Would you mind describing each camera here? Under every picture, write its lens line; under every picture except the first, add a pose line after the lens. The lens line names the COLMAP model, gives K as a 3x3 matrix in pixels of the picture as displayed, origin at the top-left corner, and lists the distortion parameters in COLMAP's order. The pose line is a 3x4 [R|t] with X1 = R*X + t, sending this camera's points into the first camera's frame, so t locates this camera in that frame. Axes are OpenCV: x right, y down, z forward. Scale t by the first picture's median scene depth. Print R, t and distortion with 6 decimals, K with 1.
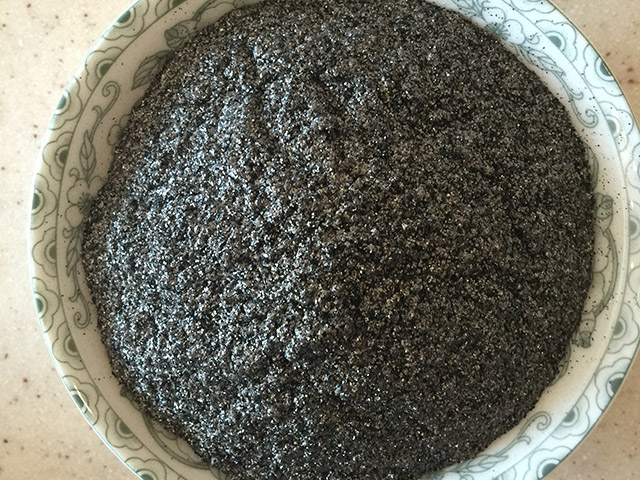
lens RADIAL K [[727.7, 0, 311.7], [0, 727.7, 231.9], [0, 0, 1]] dist [-0.039334, -0.023474]
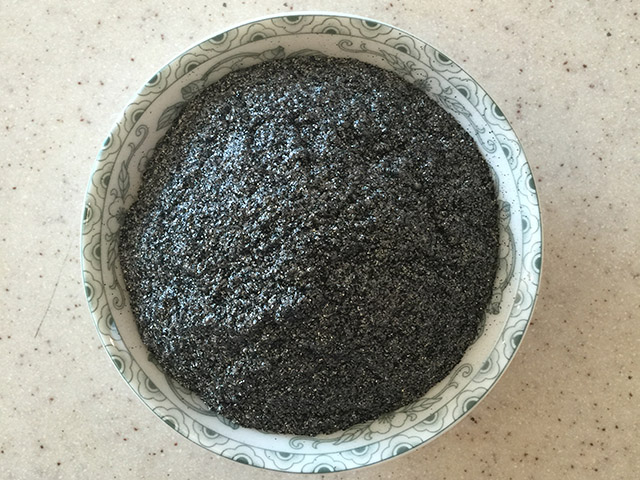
lens RADIAL K [[754.8, 0, 319.9], [0, 754.8, 190.7], [0, 0, 1]] dist [0.017527, -0.001856]
pose [[0.998797, -0.018095, 0.045576, -0.010102], [0.021747, 0.996480, -0.080957, 0.038474], [-0.043951, 0.081851, 0.995675, -0.430592]]
